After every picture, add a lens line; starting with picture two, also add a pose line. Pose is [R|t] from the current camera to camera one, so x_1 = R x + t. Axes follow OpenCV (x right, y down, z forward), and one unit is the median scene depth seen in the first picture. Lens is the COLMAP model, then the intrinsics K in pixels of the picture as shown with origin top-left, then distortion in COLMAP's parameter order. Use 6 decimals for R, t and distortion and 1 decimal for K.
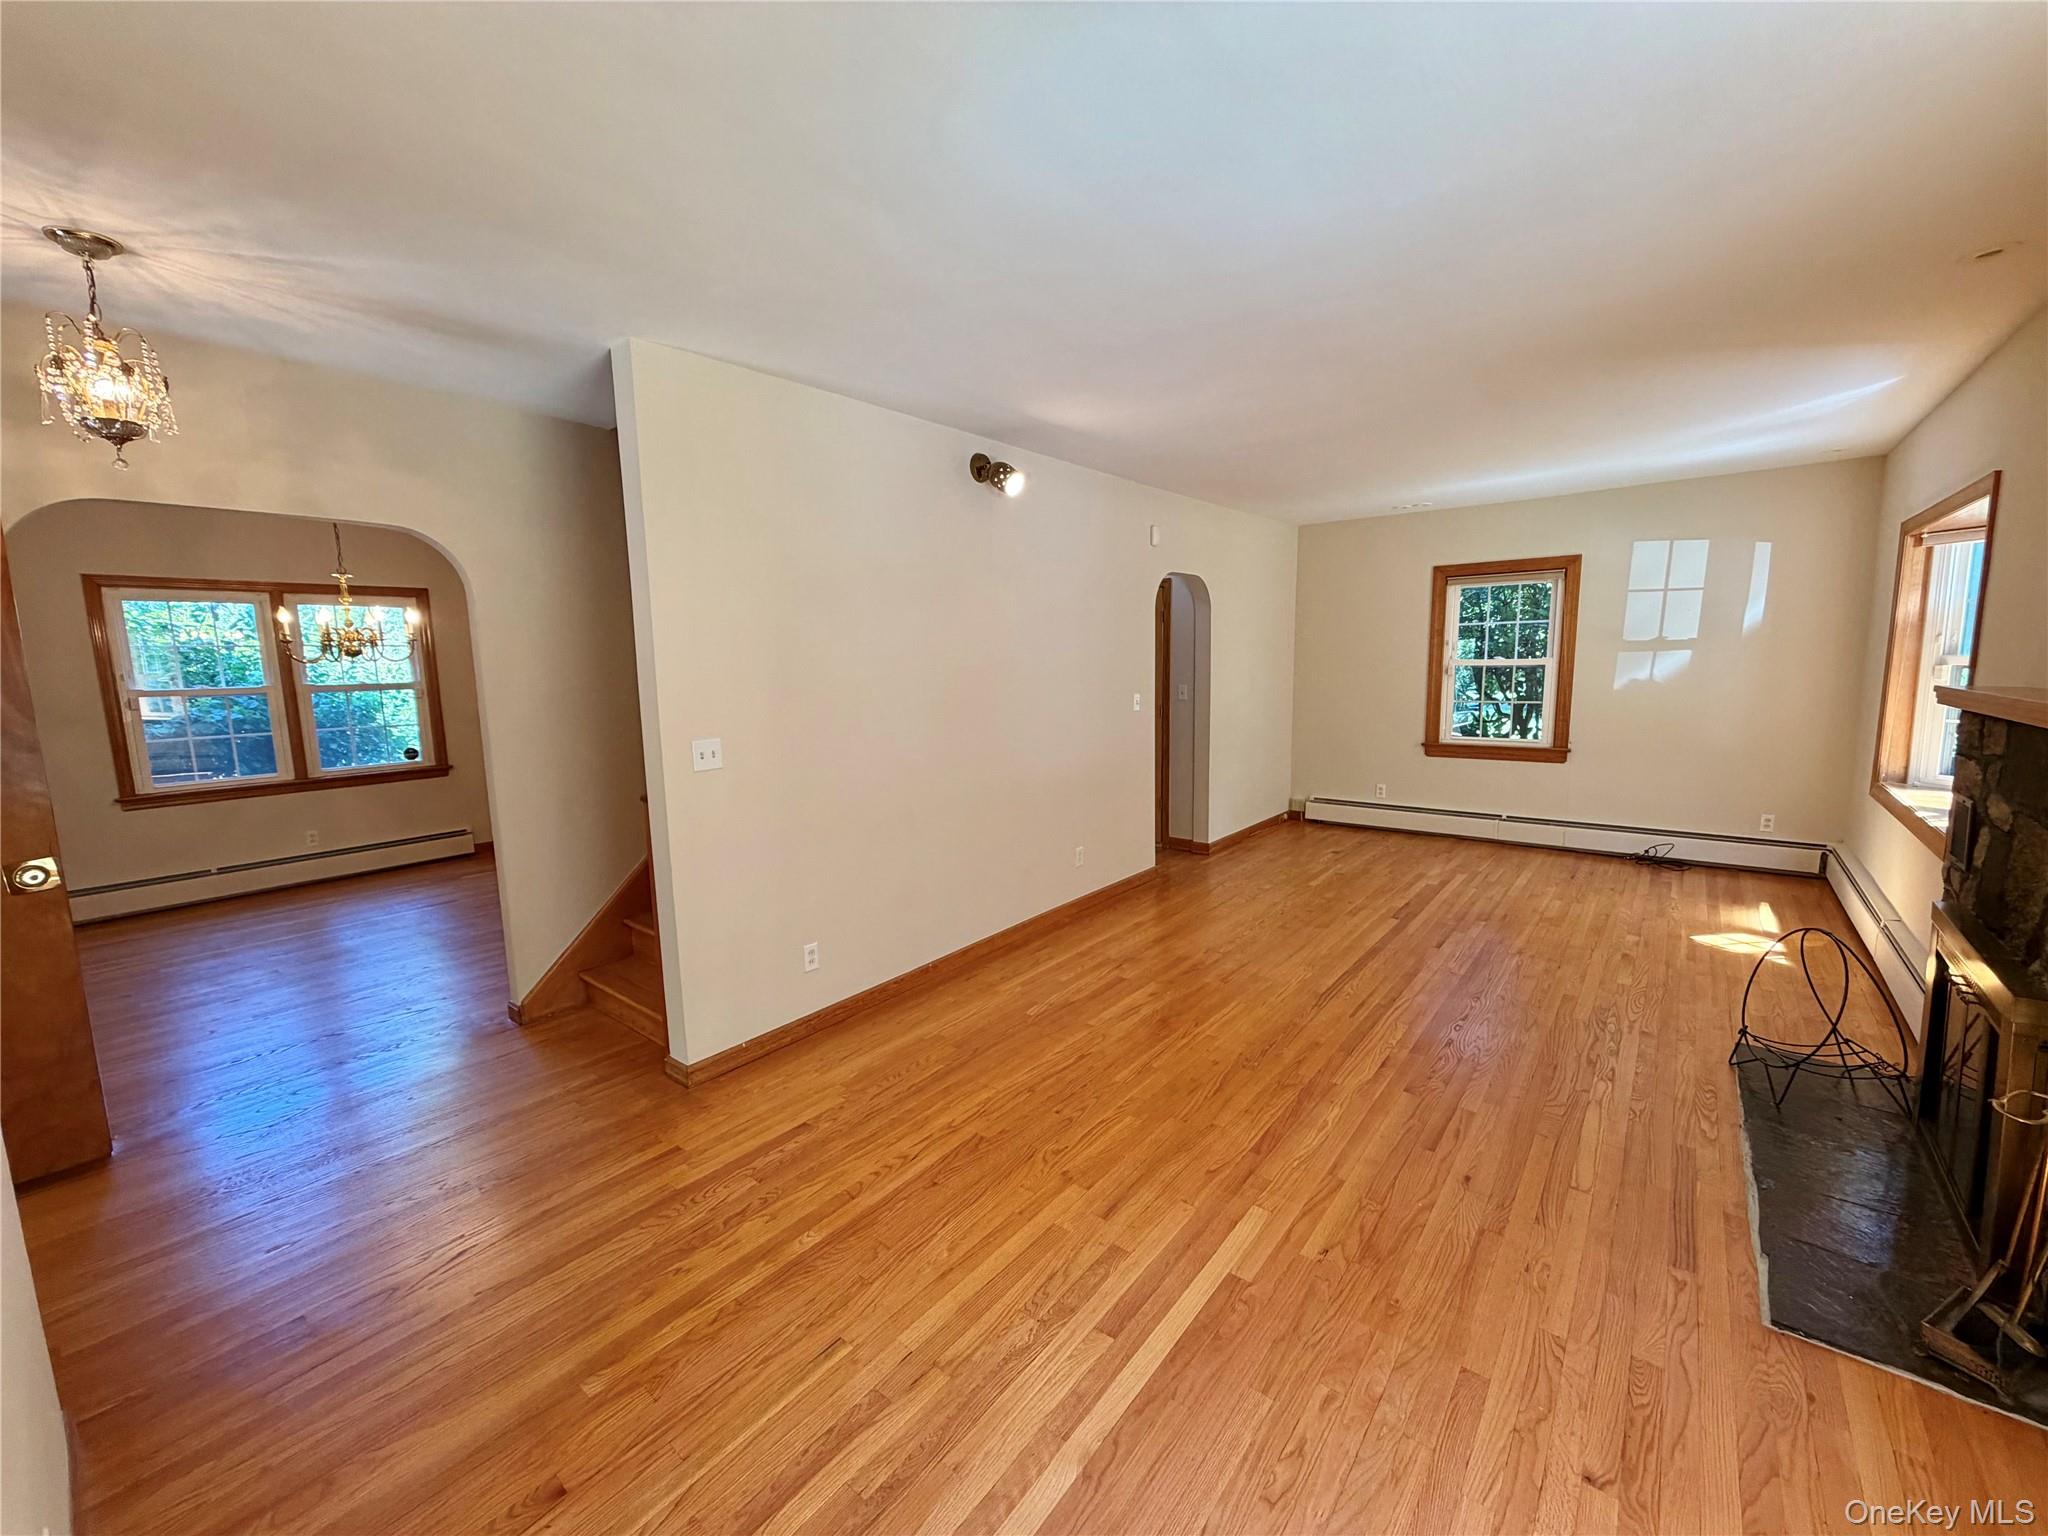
lens RADIAL K [[814.7, 0, 1018.6], [0, 814.7, 763.6], [0, 0, 1]] dist [-0.000436, 0.000902]
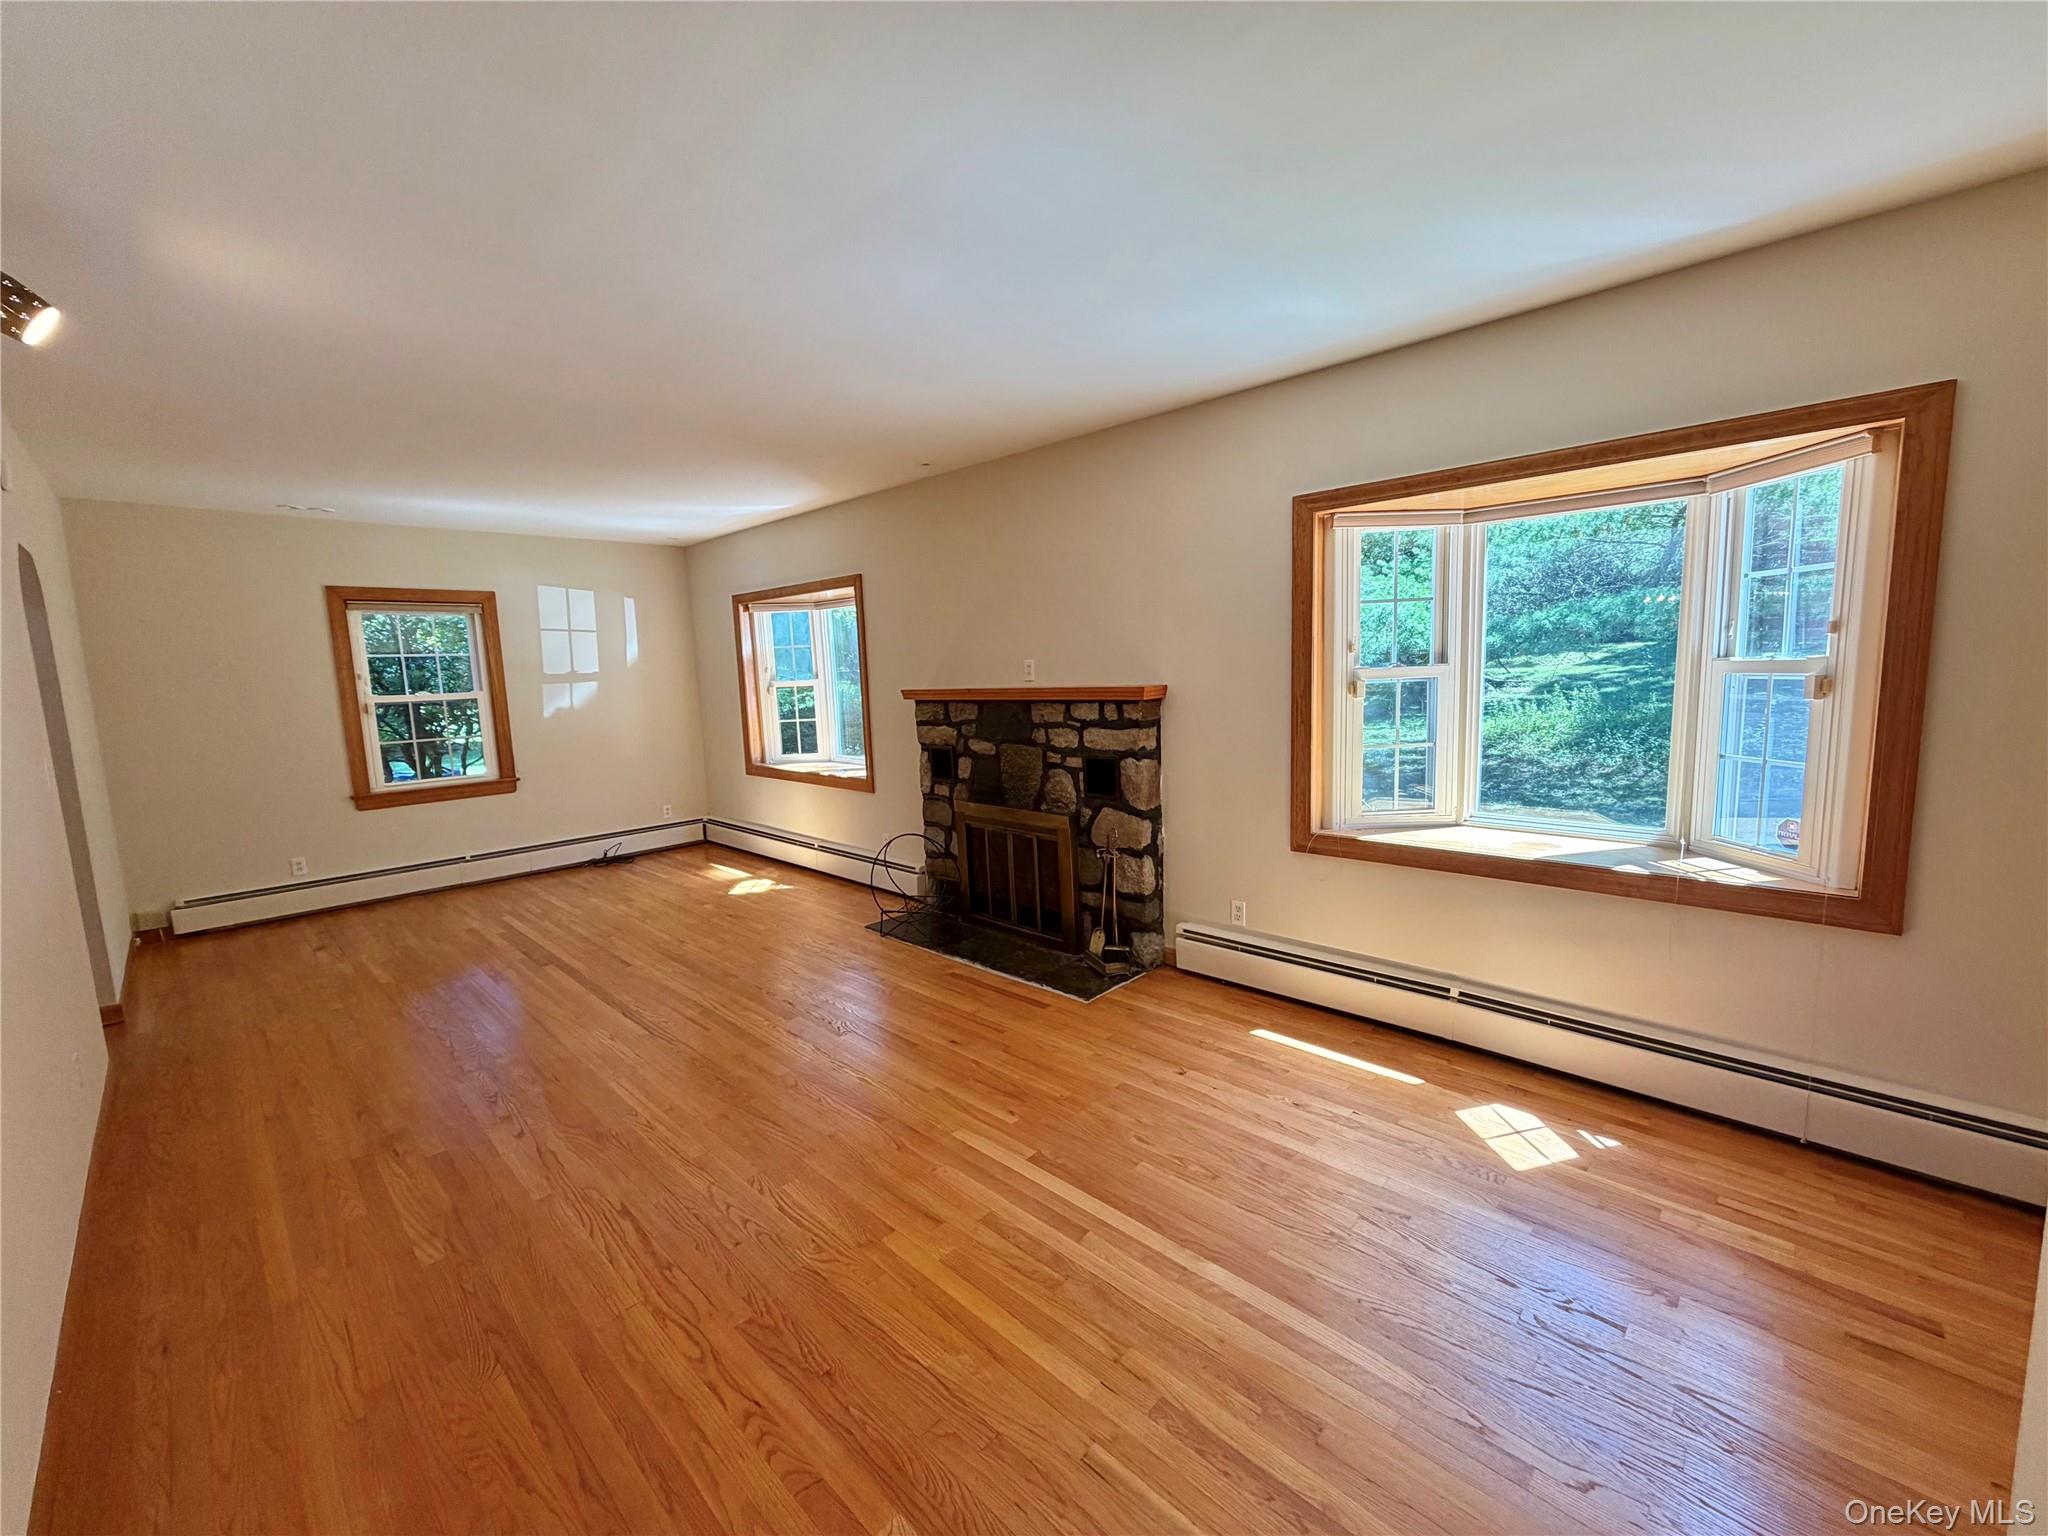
lens RADIAL K [[814.7, 0, 1019.6], [0, 814.7, 771.0], [0, 0, 1]] dist [-0.000436, 0.000902]
pose [[0.083636, -0.108653, 0.990555, -0.464192], [0.161026, 0.982447, 0.094168, -0.032768], [-0.983400, 0.151630, 0.099664, 0.419818]]
